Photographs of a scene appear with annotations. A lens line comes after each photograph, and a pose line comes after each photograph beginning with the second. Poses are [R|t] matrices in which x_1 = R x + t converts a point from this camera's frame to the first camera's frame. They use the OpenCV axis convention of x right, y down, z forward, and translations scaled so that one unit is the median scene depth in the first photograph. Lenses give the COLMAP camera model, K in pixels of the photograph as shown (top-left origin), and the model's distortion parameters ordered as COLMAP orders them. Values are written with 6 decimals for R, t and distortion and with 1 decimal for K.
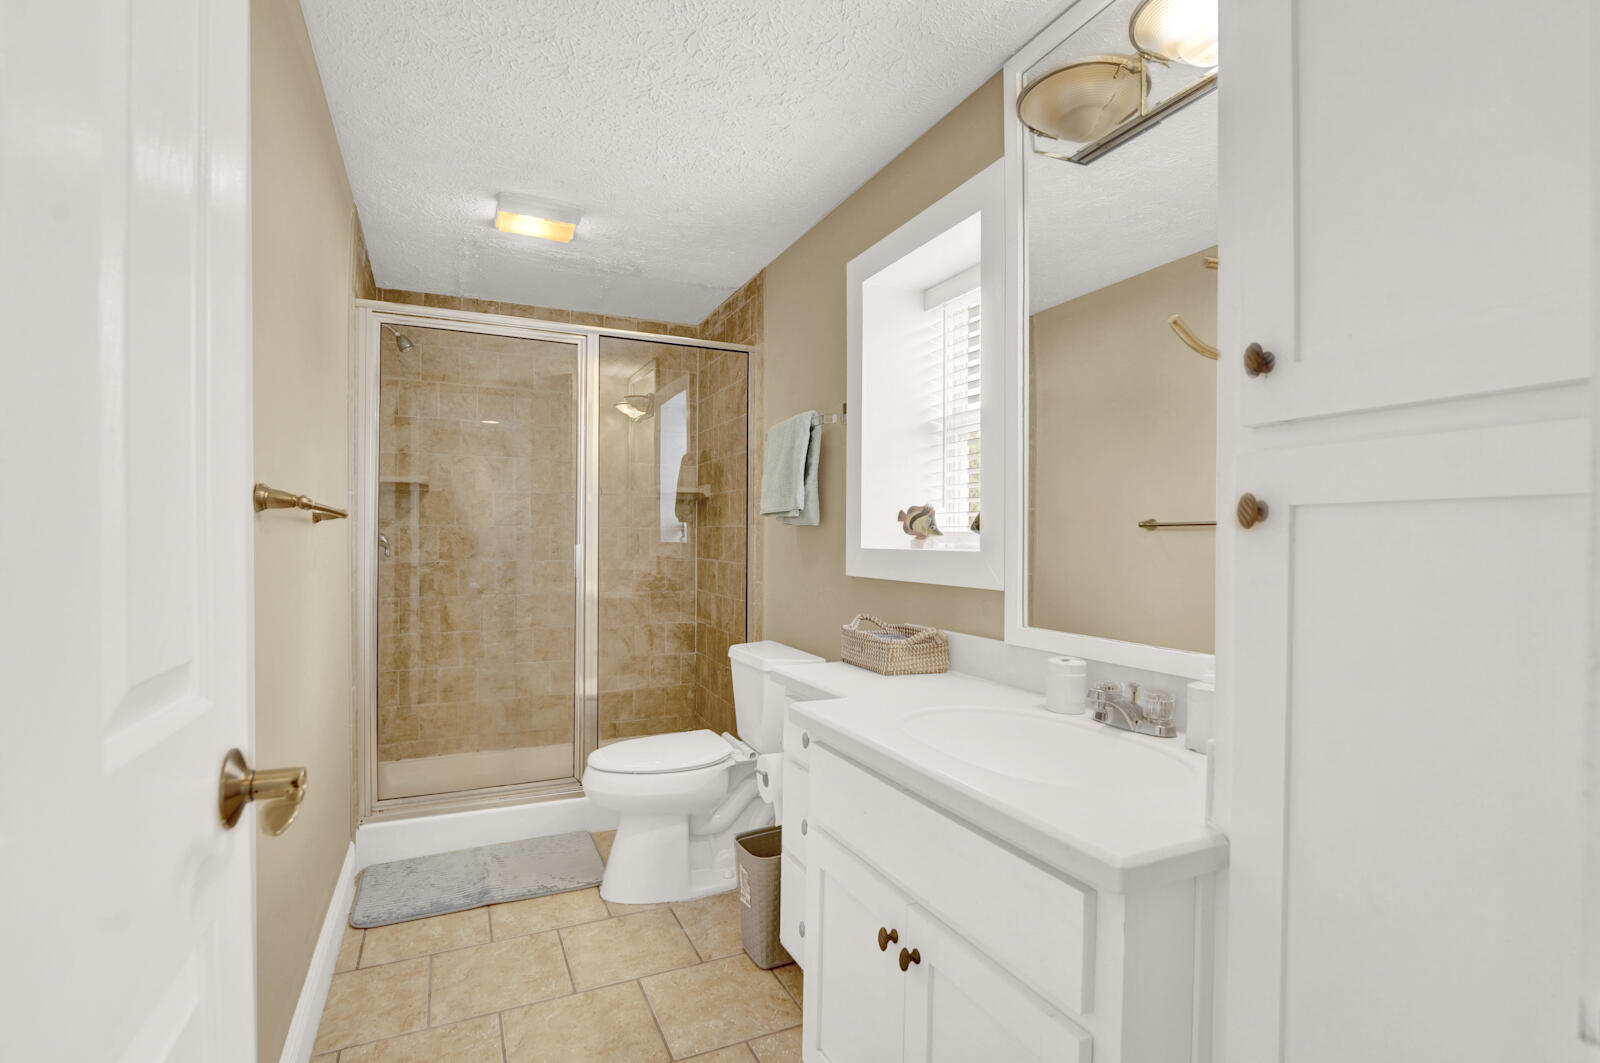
lens RADIAL K [[748.0, 0, 797.7], [0, 748.0, 538.7], [0, 0, 1]] dist [-0.004710, -0.000723]
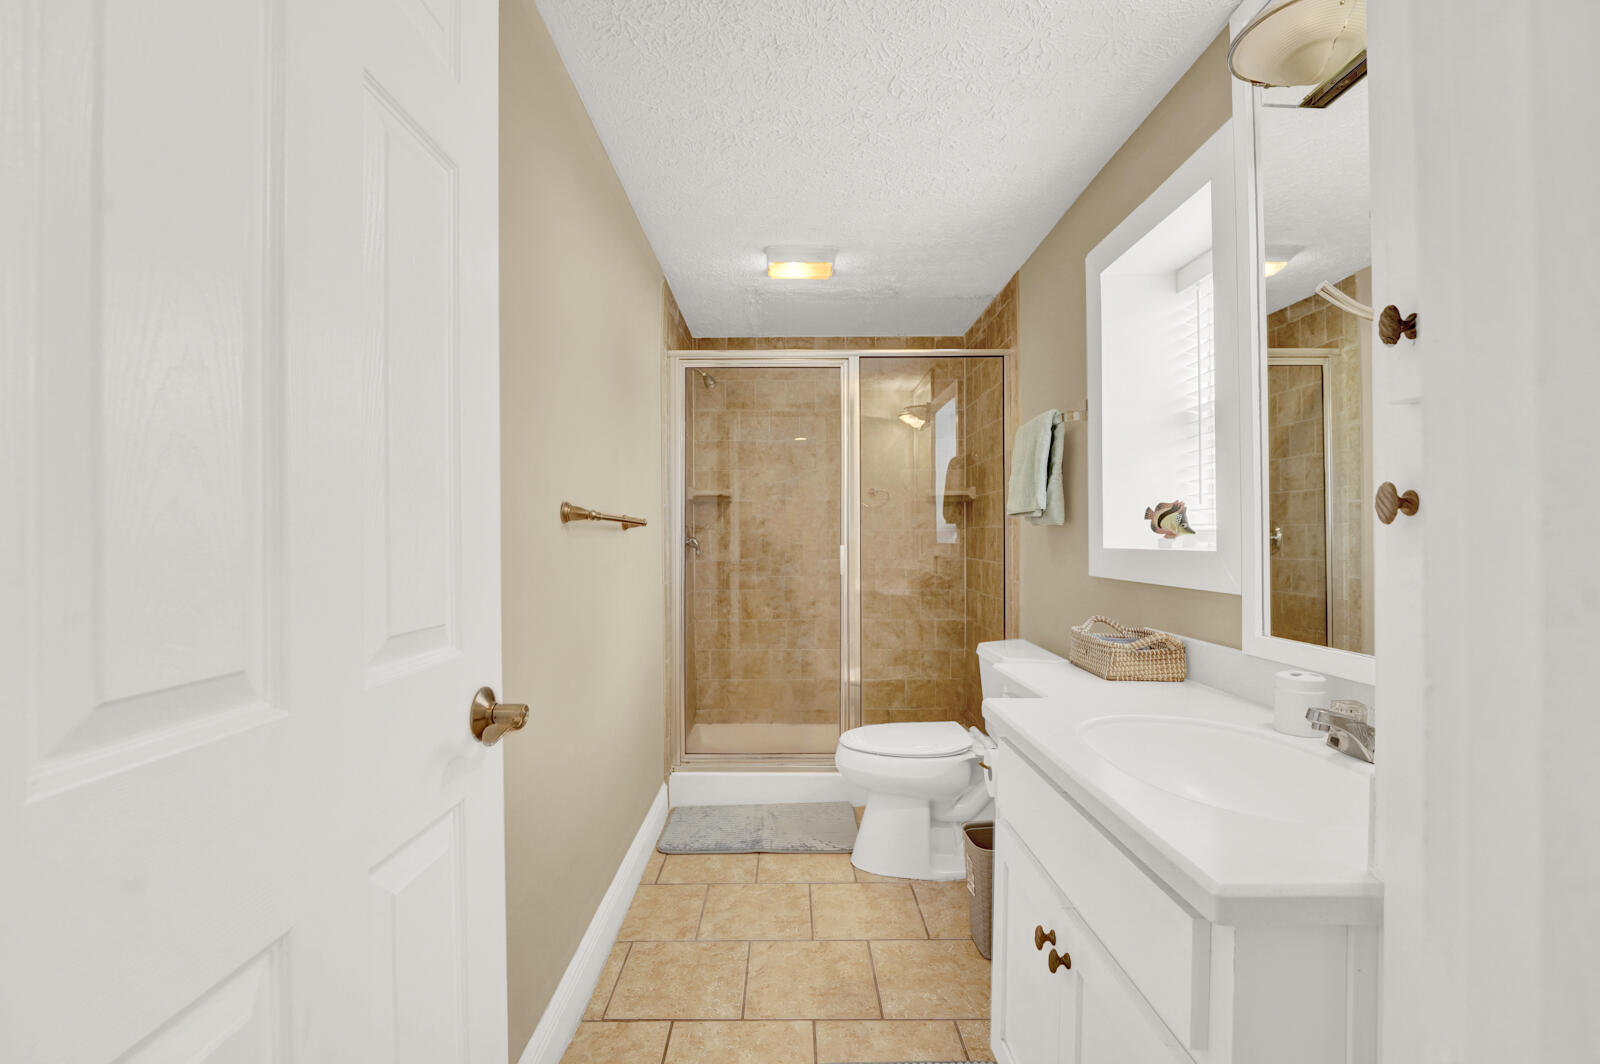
lens RADIAL K [[718.8, 0, 800.0], [0, 718.8, 532.0], [0, 0, 1]] dist [-0.002029, -0.000193]
pose [[0.910510, -0.012899, -0.413285, 0.114565], [0.008647, 0.999889, -0.012156, -0.000049], [0.413396, 0.007495, 0.910521, -0.007902]]
